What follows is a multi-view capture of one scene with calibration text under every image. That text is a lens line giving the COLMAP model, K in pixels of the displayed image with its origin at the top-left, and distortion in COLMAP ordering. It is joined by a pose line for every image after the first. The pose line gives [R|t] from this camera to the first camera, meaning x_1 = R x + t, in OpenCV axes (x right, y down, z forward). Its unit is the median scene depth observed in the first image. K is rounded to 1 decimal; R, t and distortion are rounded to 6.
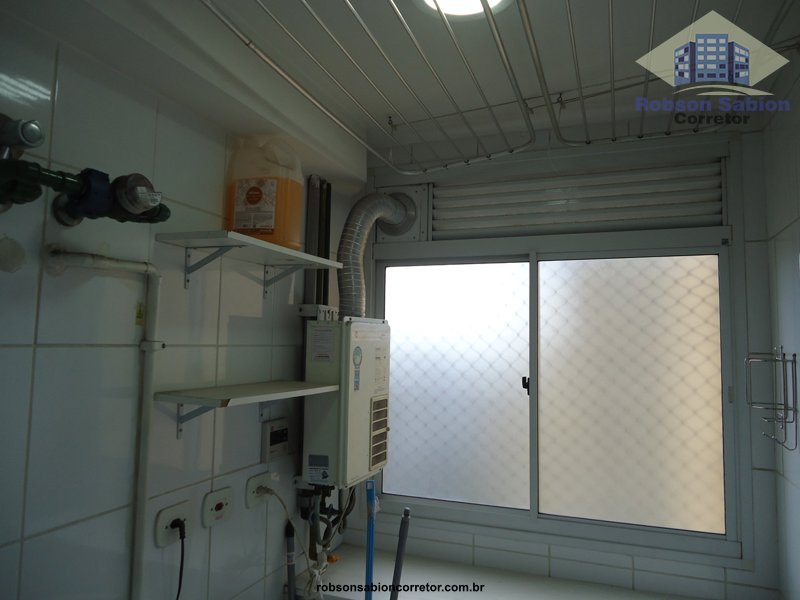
lens RADIAL K [[578.2, 0, 397.3], [0, 578.2, 296.7], [0, 0, 1]] dist [-0.009379, 0.002197]
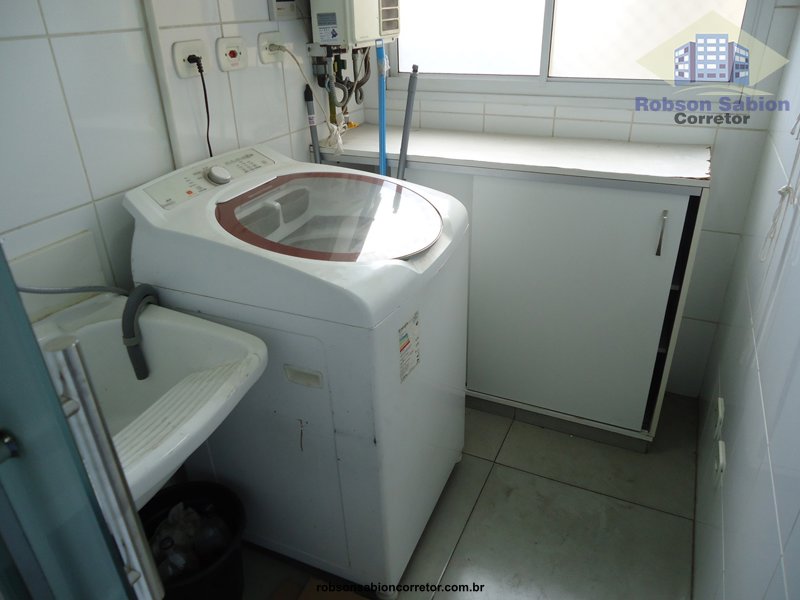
lens RADIAL K [[578.2, 0, 397.3], [0, 578.2, 296.7], [0, 0, 1]] dist [-0.009379, 0.002197]
pose [[0.996643, -0.001118, -0.081867, 0.066958], [0.044278, 0.848432, 0.527449, 0.166974], [0.068869, -0.529303, 0.845633, -0.096025]]
